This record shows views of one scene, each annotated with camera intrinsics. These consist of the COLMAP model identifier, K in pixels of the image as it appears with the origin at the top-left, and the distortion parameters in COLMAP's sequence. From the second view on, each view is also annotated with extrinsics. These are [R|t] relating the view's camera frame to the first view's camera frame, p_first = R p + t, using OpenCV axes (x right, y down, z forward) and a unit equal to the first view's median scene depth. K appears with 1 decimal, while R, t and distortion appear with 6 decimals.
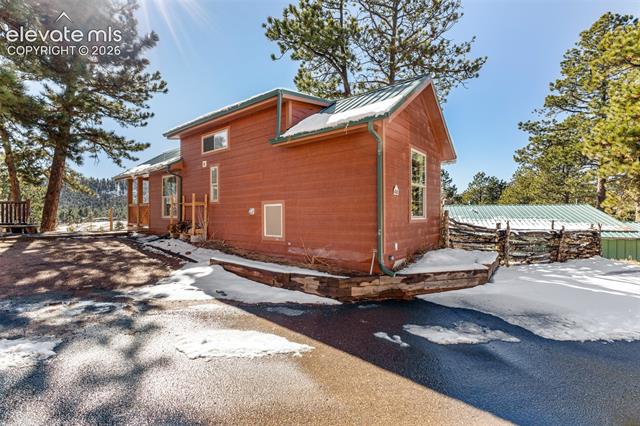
lens RADIAL K [[278.3, 0, 320.5], [0, 278.3, 210.2], [0, 0, 1]] dist [0.014034, -0.002268]
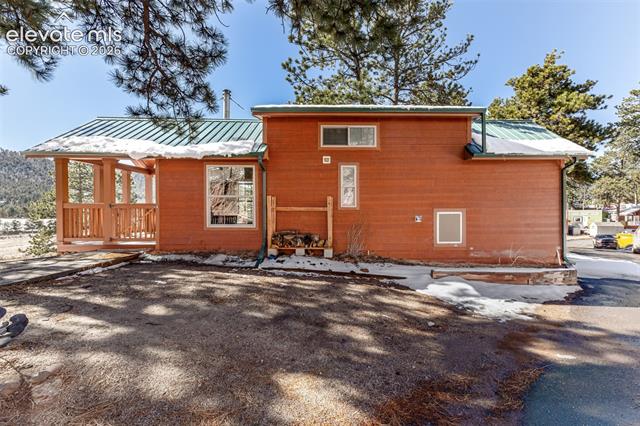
lens RADIAL K [[278.3, 0, 320.3], [0, 278.3, 215.3], [0, 0, 1]] dist [0.014034, -0.002268]
pose [[0.781932, -0.004726, 0.623346, -1.172466], [-0.006316, 0.999860, 0.015504, -0.022048], [-0.623332, -0.016061, 0.781792, 0.474632]]
